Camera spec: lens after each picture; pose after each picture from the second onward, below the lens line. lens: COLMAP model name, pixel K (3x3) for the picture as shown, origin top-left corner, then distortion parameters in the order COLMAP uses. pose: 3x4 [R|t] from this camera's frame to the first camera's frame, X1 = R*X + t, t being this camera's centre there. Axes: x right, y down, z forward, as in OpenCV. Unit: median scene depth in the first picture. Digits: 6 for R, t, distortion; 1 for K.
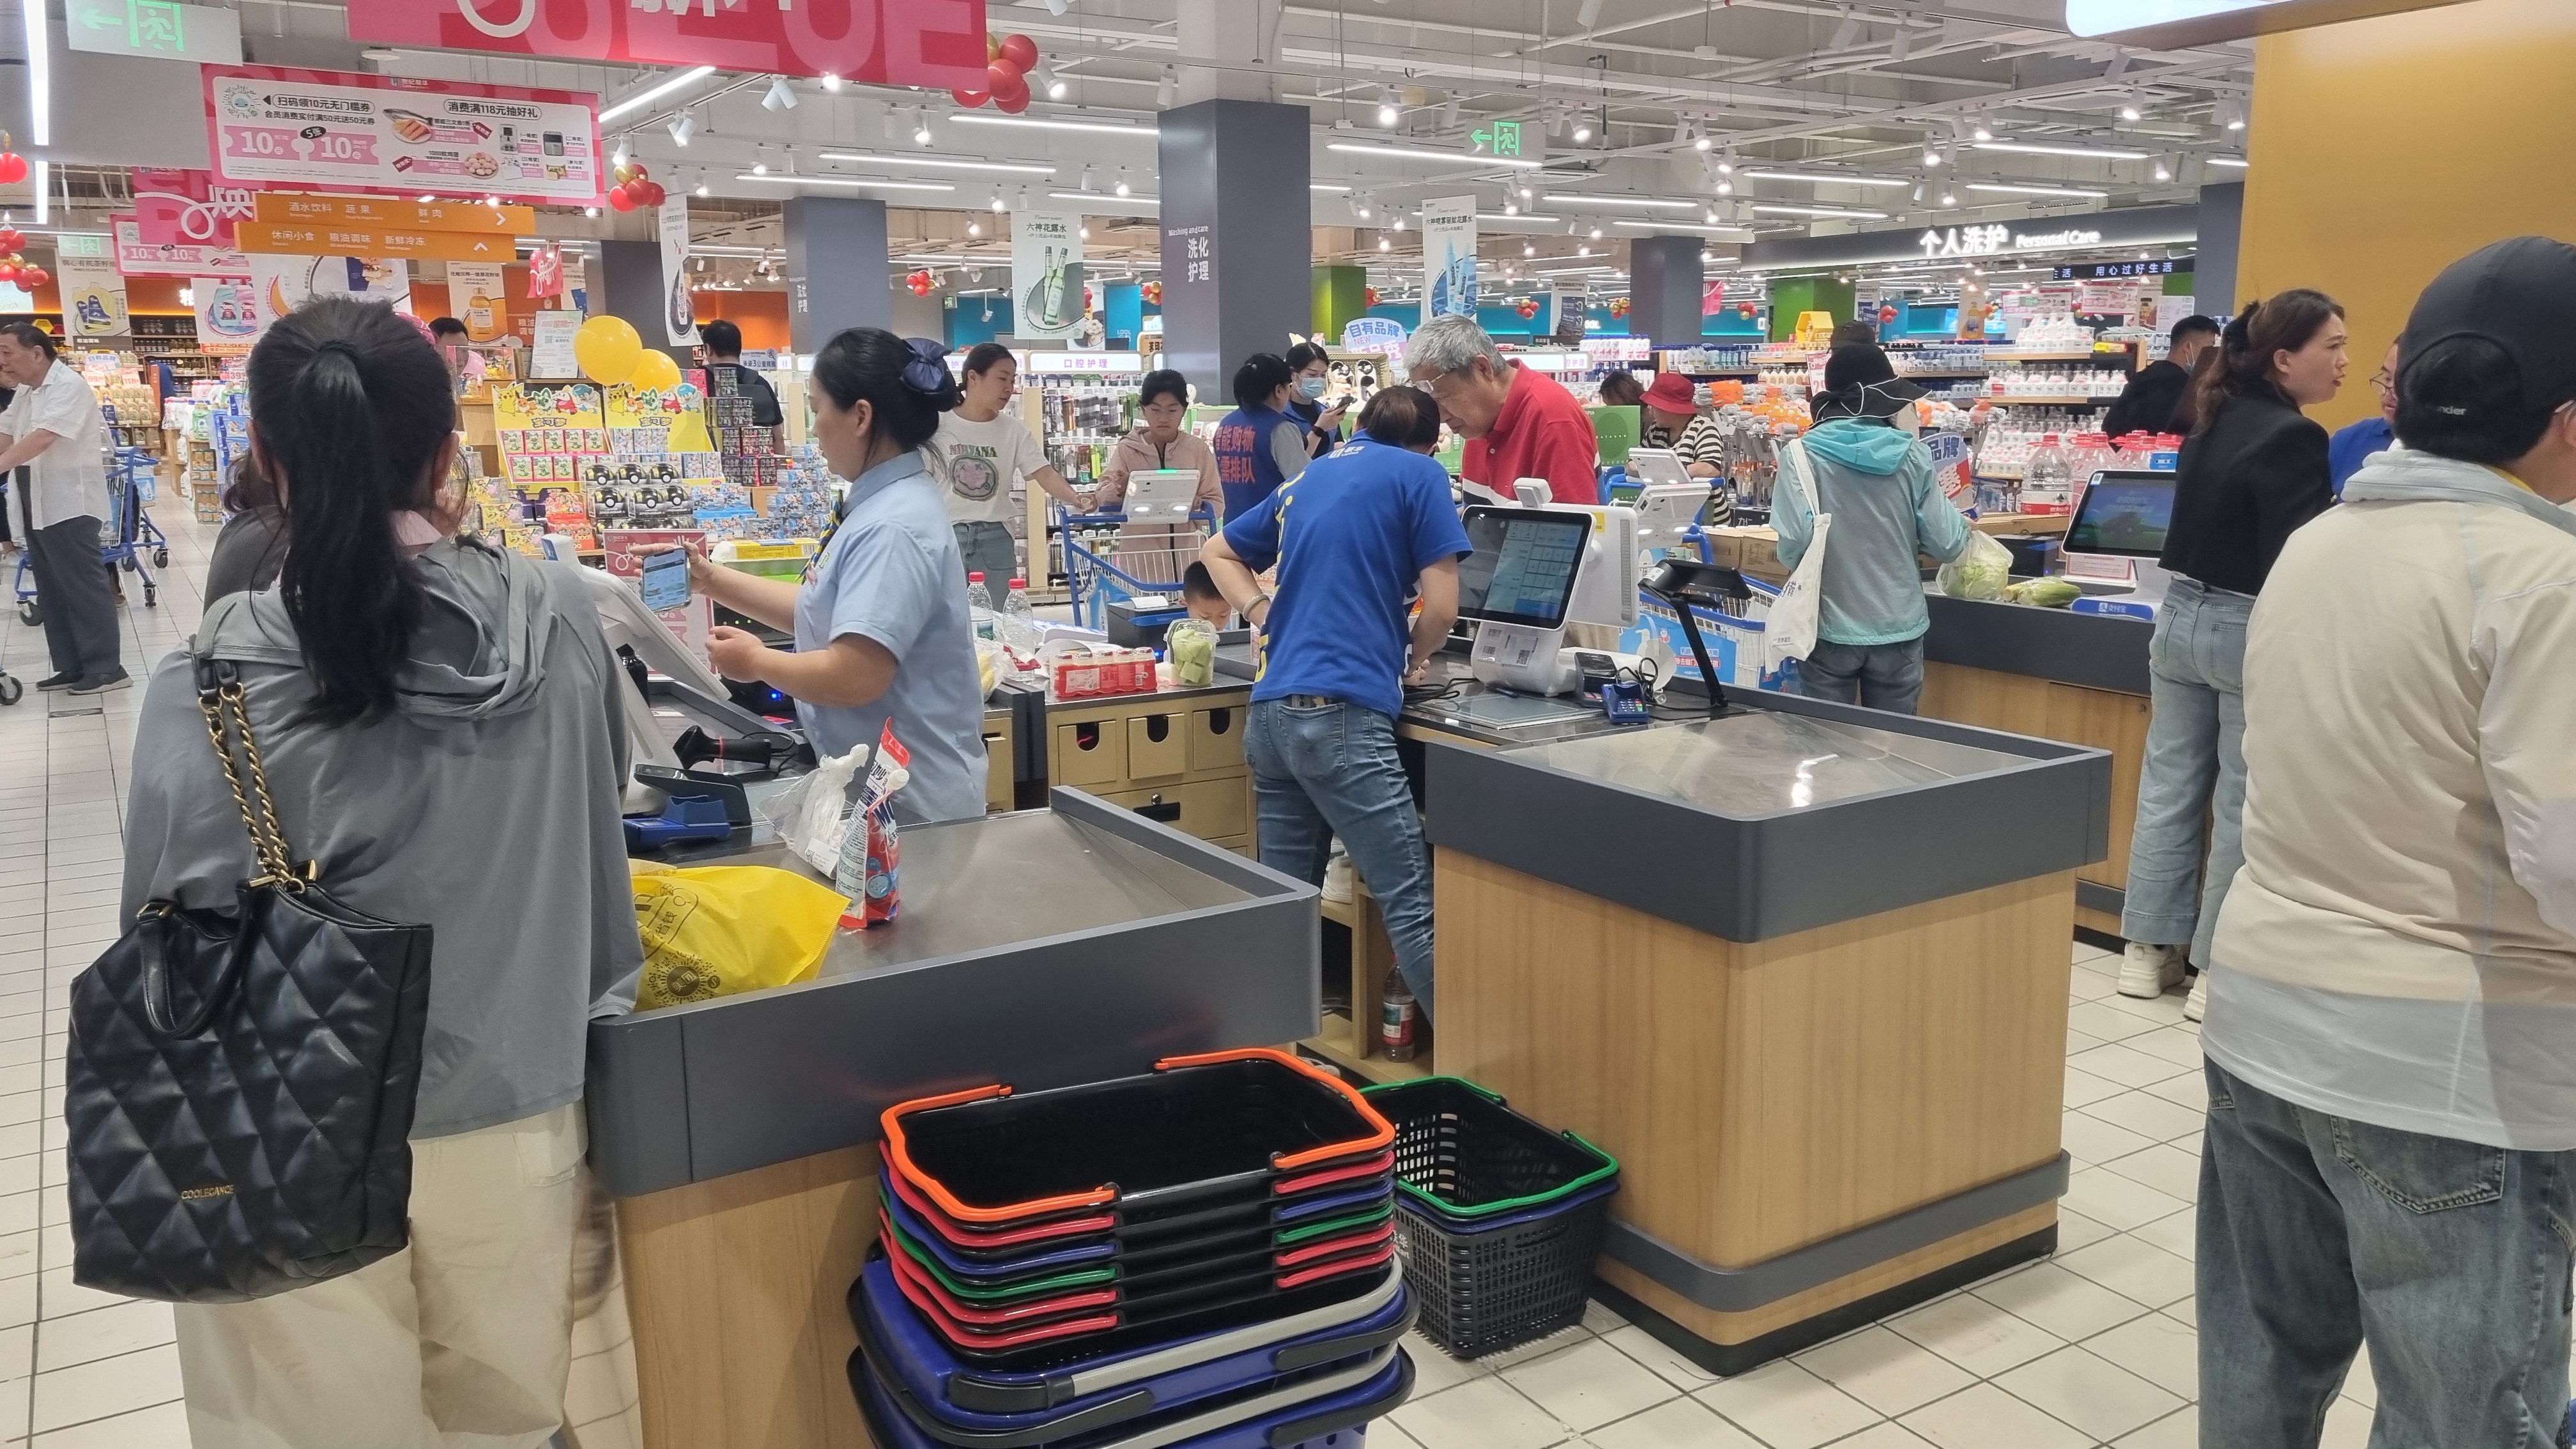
lens RADIAL K [[1948.0, 0, 1298.1], [0, 1948.0, 722.0], [0, 0, 1]] dist [0.046928, -0.014399]
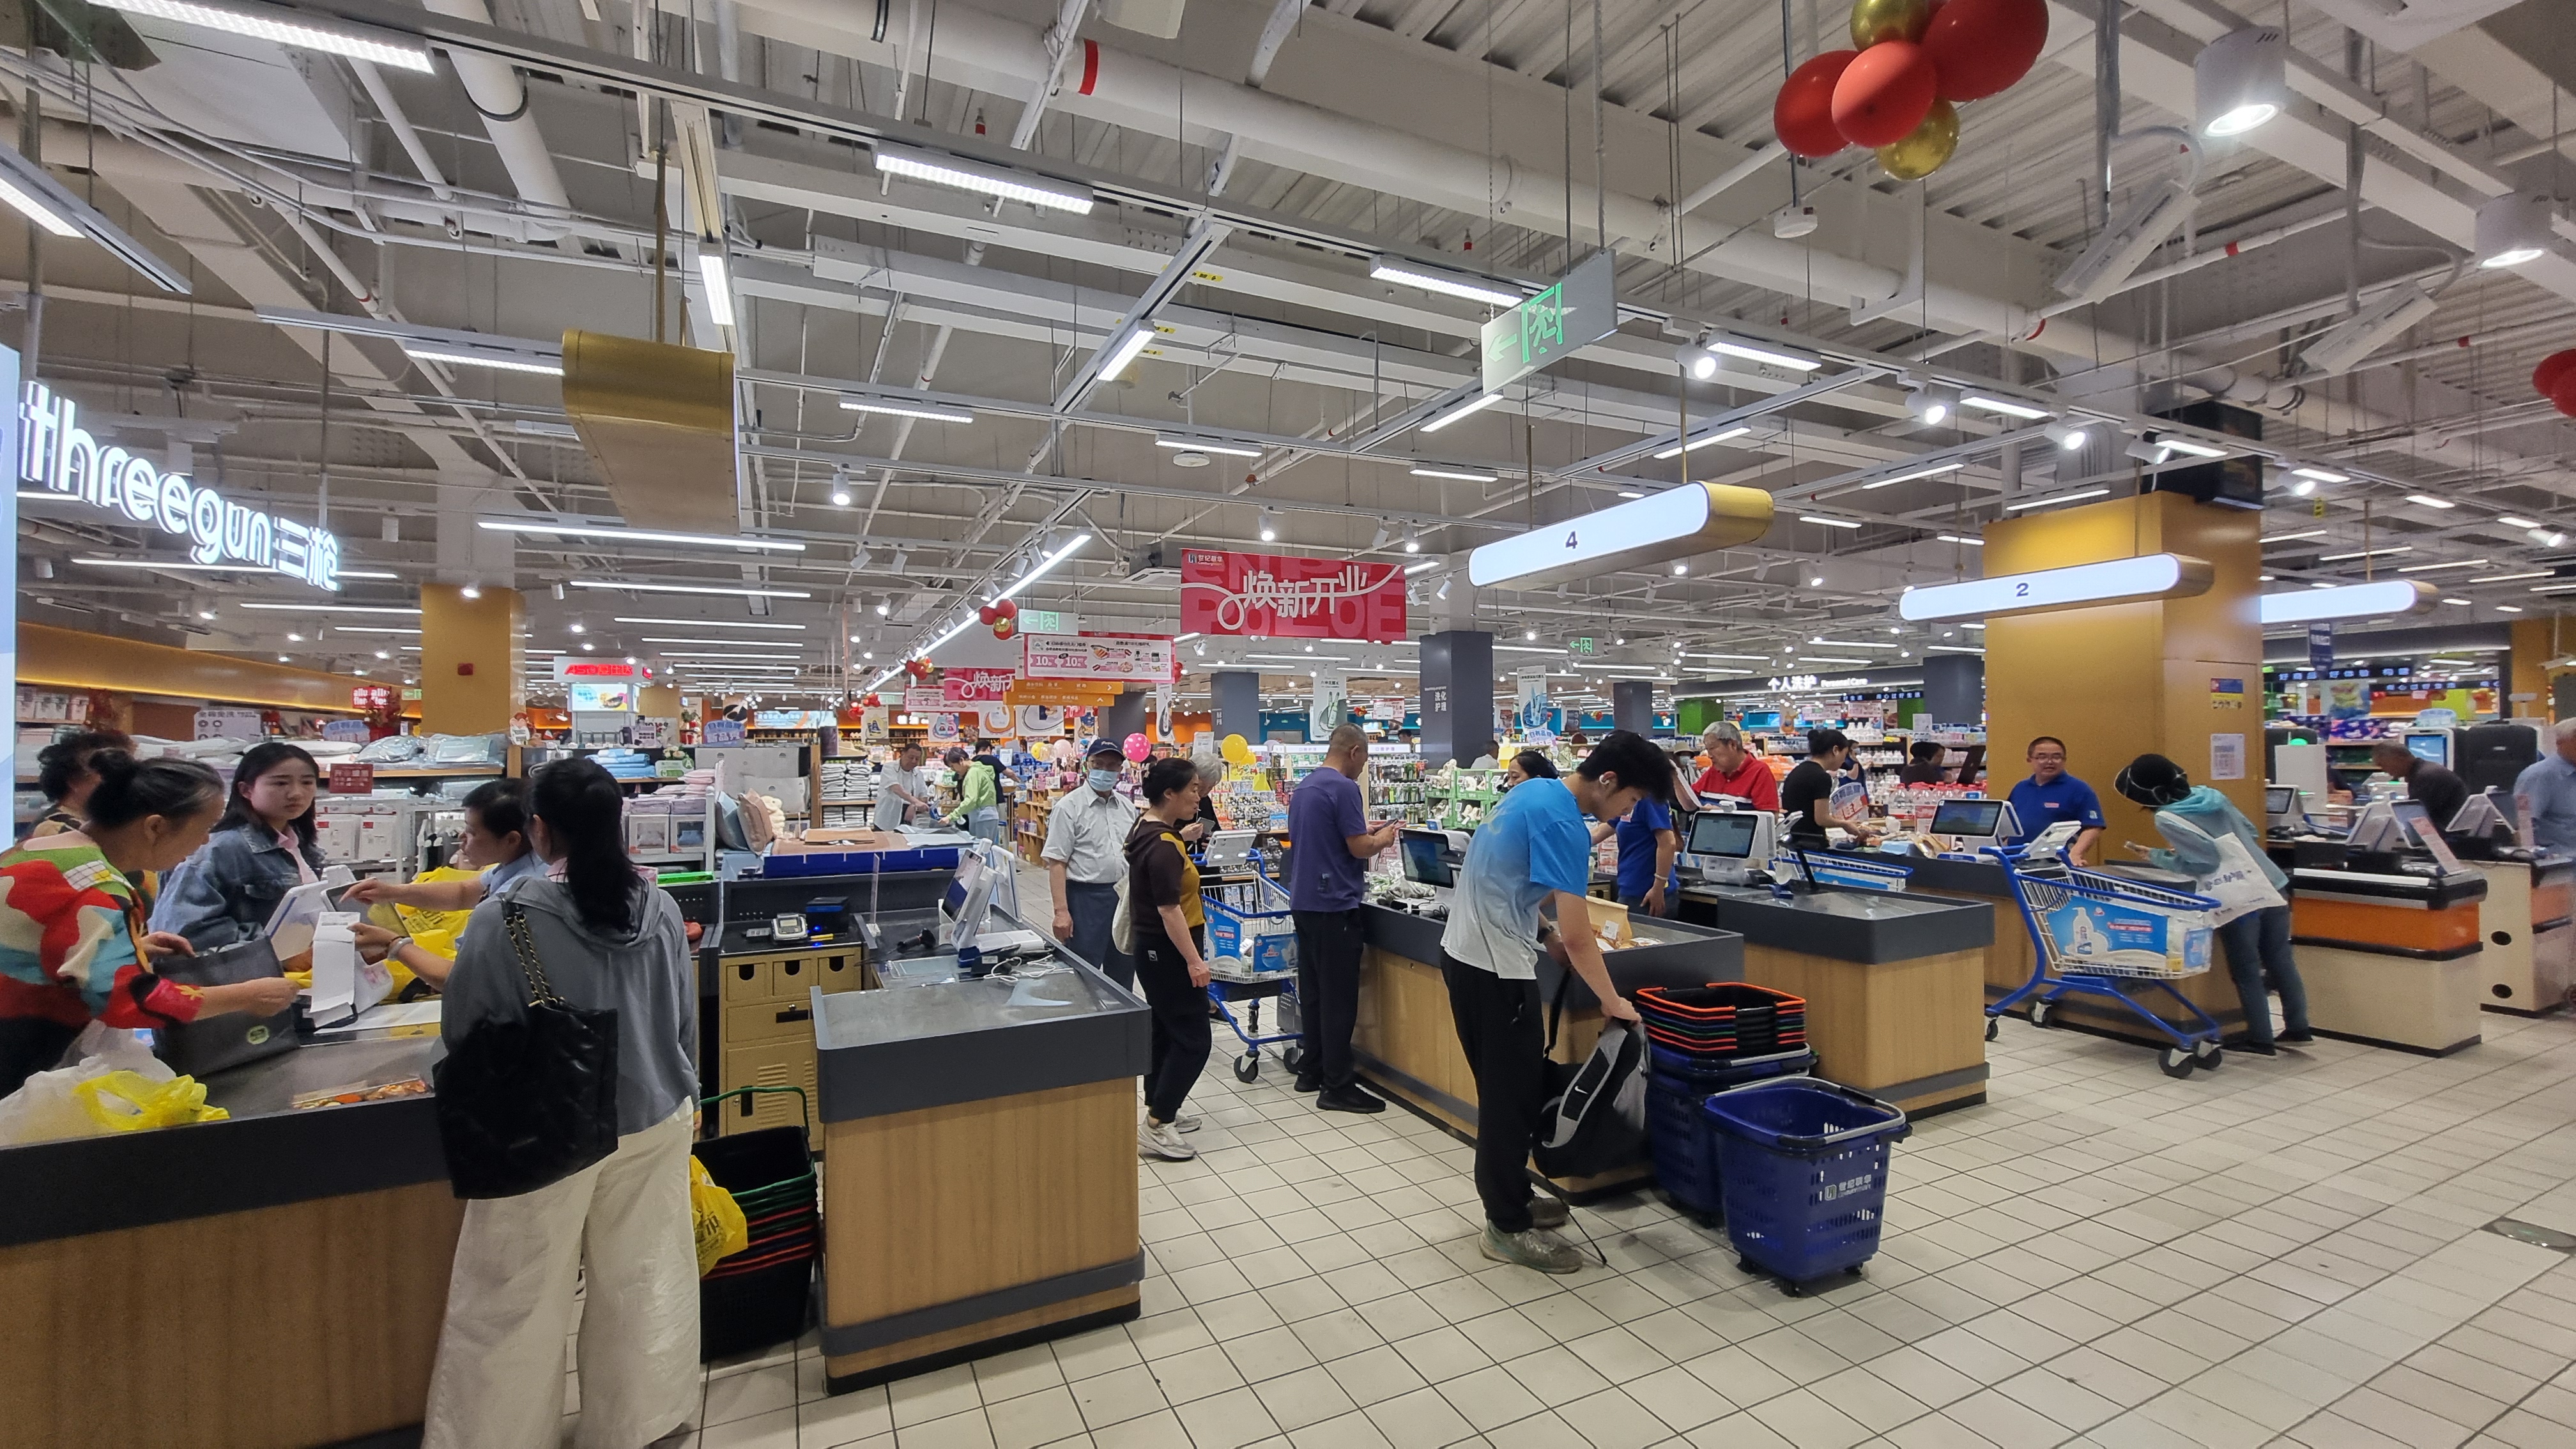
lens RADIAL K [[1034.9, 0, 1273.0], [0, 1034.9, 740.0], [0, 0, 1]] dist [-0.000263, -0.000021]
pose [[0.991701, -0.006842, -0.128384, -0.087602], [-0.016922, 0.982948, -0.183101, 0.016610], [0.127448, 0.183754, 0.974675, -0.126193]]
